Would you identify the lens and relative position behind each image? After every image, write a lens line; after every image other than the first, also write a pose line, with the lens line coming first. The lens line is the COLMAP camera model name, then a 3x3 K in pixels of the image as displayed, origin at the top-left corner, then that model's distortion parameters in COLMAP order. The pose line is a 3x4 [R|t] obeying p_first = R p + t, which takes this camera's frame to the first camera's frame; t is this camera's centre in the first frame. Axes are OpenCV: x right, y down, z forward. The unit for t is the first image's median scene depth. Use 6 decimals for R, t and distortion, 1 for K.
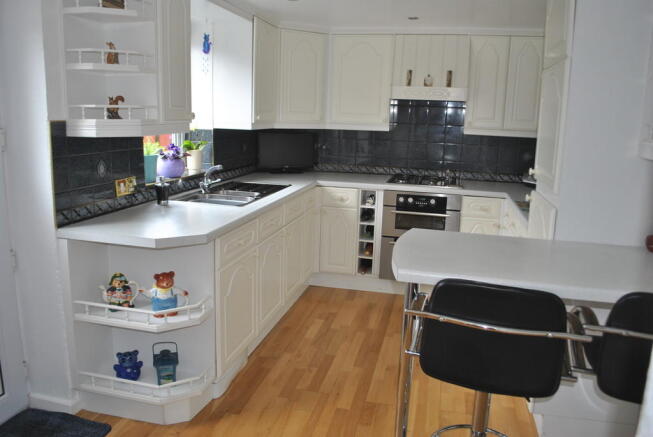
lens RADIAL K [[526.7, 0, 335.4], [0, 526.7, 219.1], [0, 0, 1]] dist [-0.072430, -0.001883]
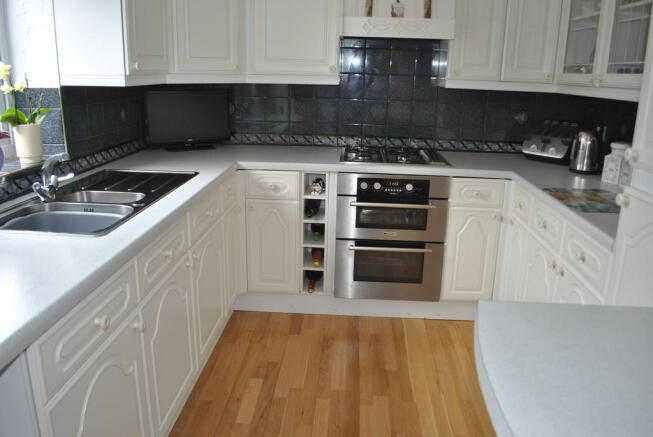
lens RADIAL K [[526.7, 0, 335.4], [0, 526.7, 219.1], [0, 0, 1]] dist [-0.072430, -0.001883]
pose [[0.985711, -0.053117, 0.159854, -0.023400], [0.039604, 0.995459, 0.086564, -0.054626], [-0.163726, -0.078996, 0.983338, 0.327588]]
